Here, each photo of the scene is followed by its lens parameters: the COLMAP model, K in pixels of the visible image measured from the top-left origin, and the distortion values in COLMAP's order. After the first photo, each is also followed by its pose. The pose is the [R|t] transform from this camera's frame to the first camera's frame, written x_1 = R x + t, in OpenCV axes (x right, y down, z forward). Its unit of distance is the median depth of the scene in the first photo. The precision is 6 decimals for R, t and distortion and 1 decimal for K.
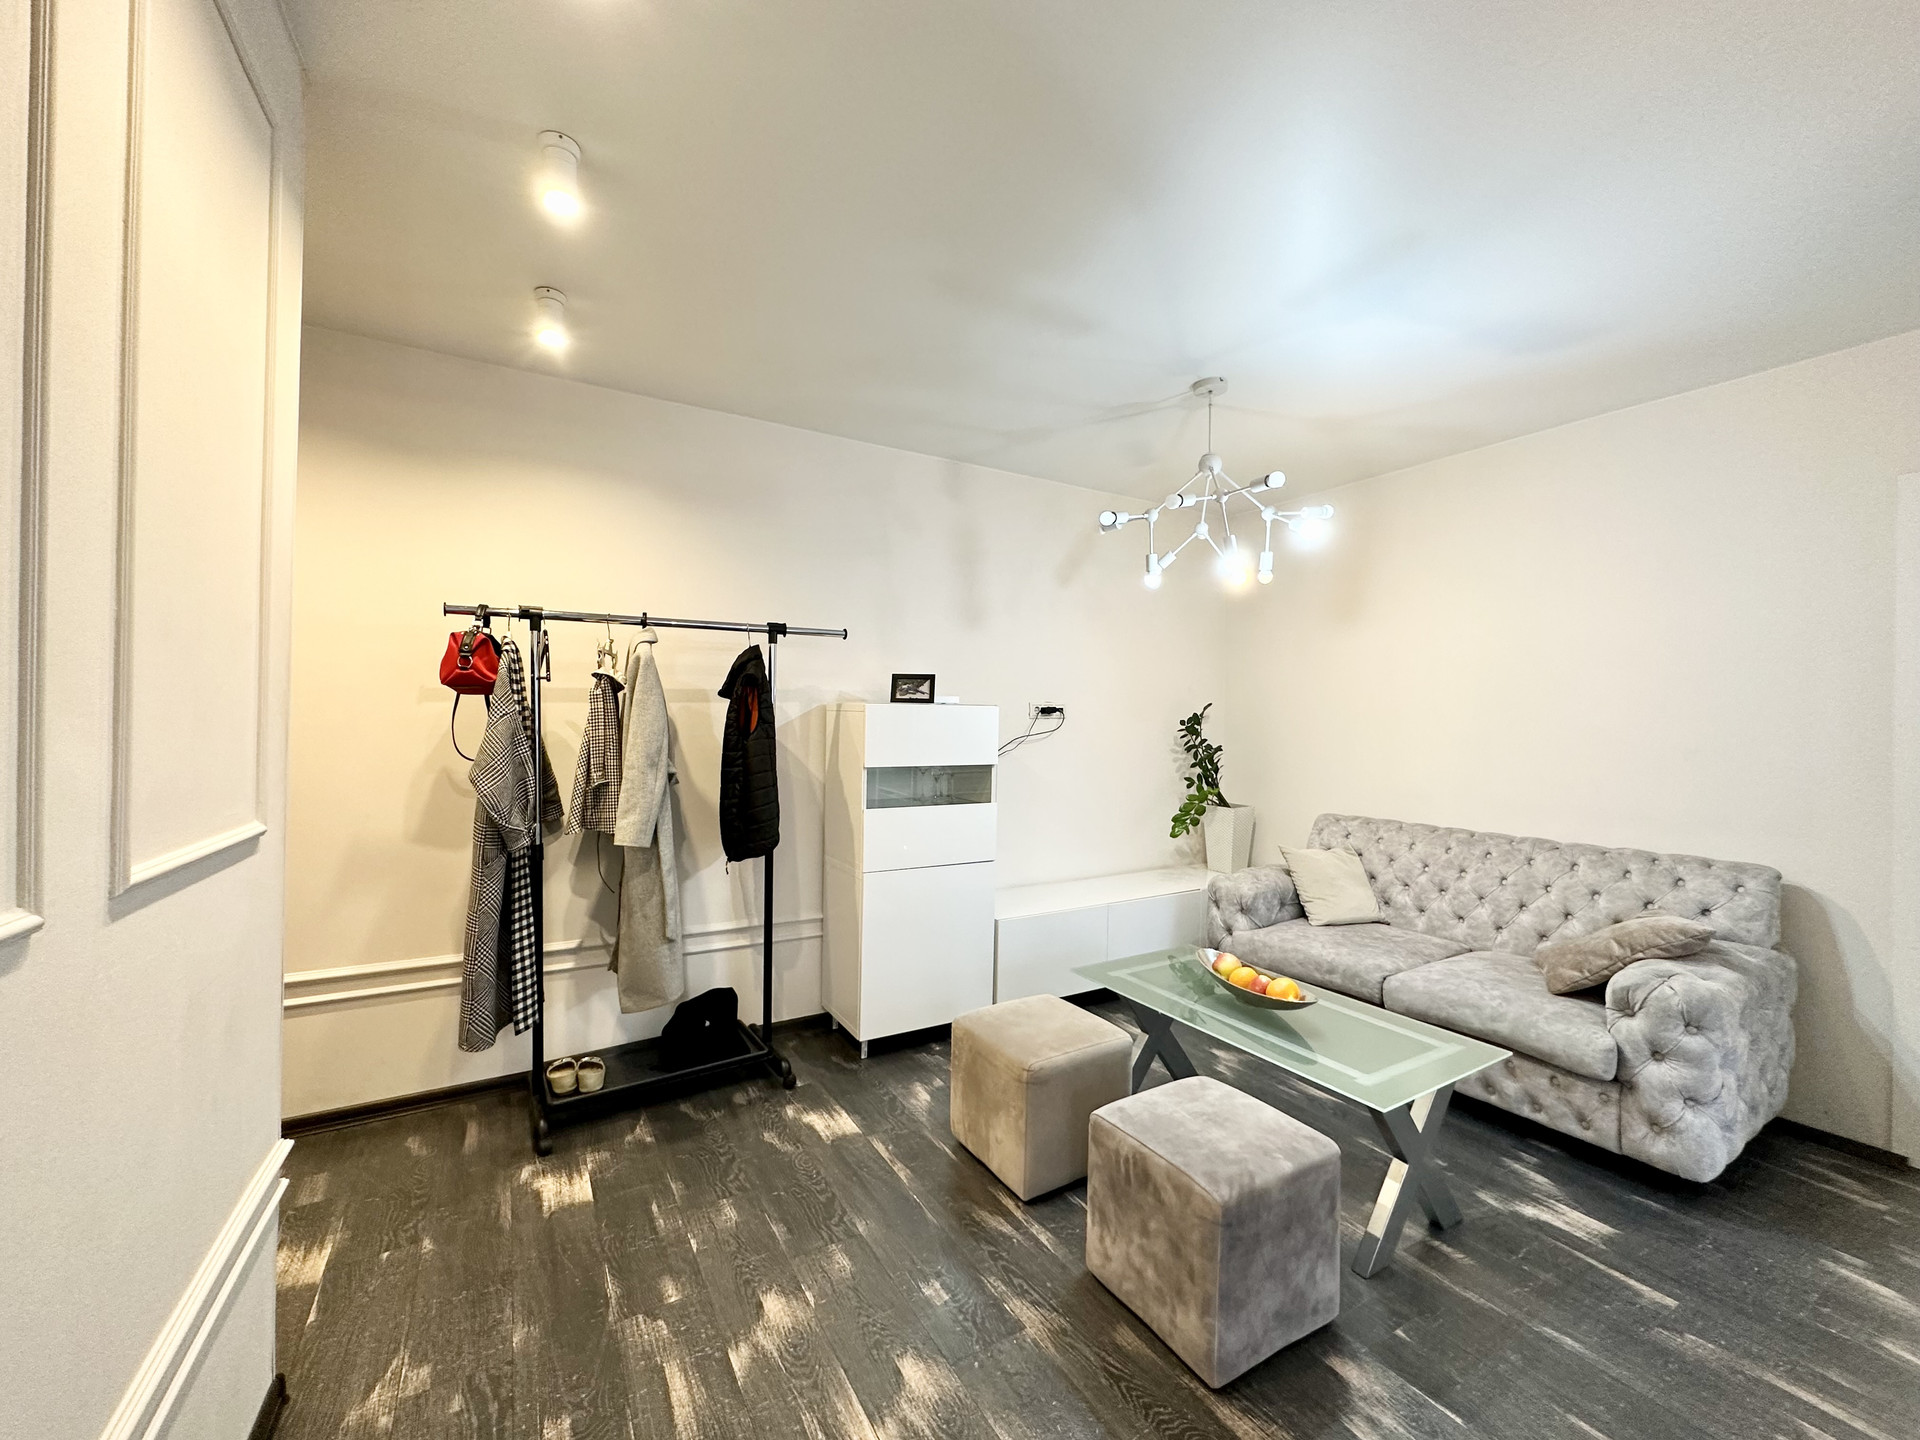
lens RADIAL K [[761.5, 0, 962.5], [0, 761.5, 718.1], [0, 0, 1]] dist [-0.003152, -0.000201]
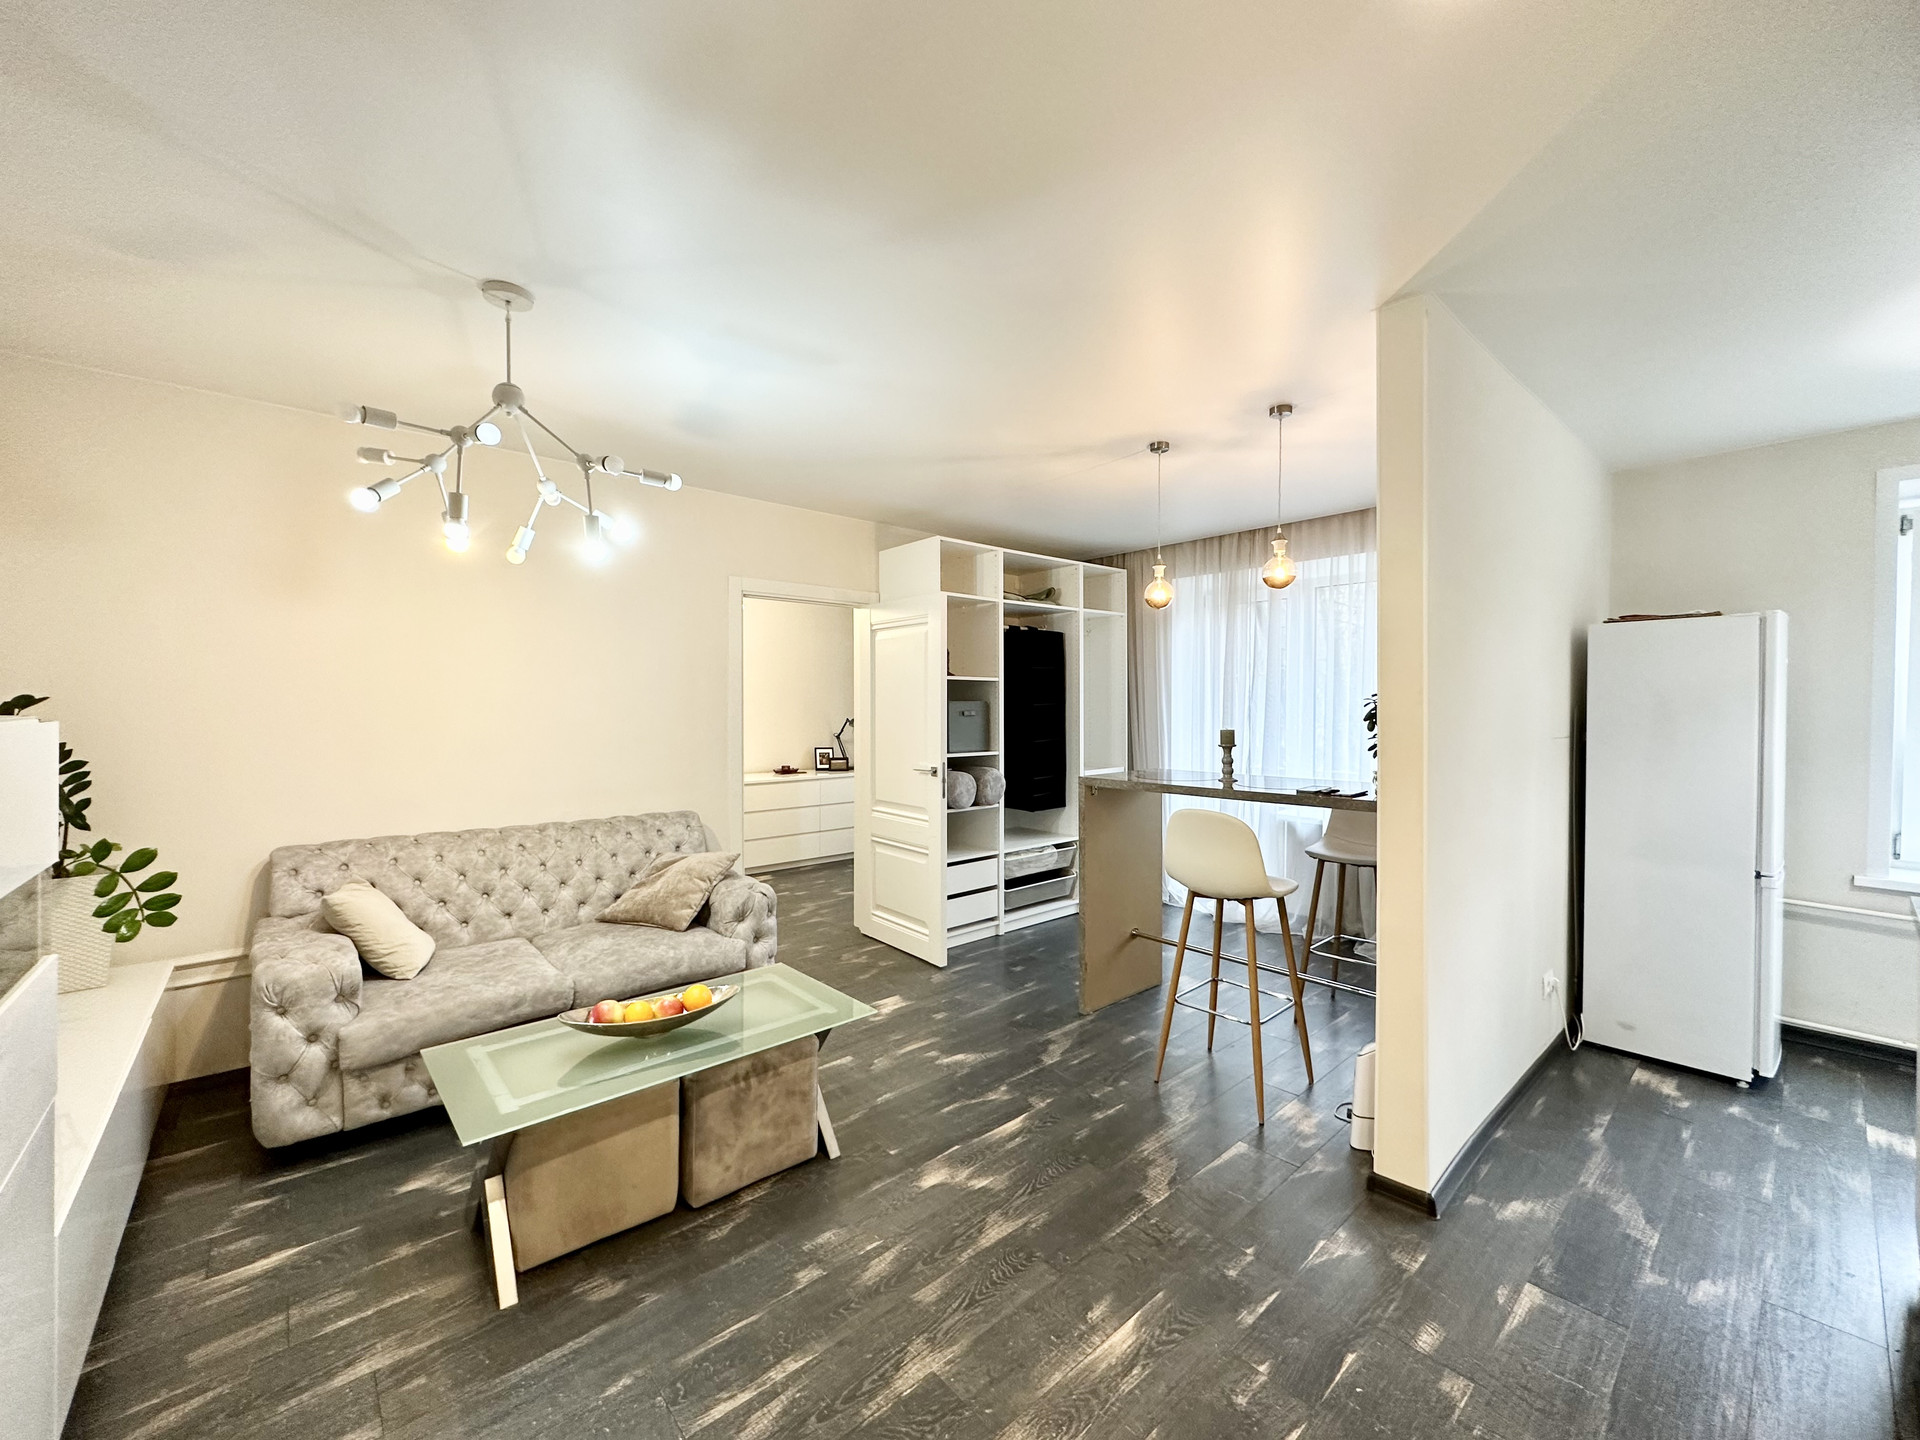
lens RADIAL K [[761.5, 0, 962.9], [0, 761.5, 717.7], [0, 0, 1]] dist [-0.003152, -0.000201]
pose [[-0.188770, -0.028108, 0.981619, -0.489434], [-0.008344, 0.999600, 0.027018, -0.034132], [-0.981986, -0.003091, -0.188929, 0.658120]]
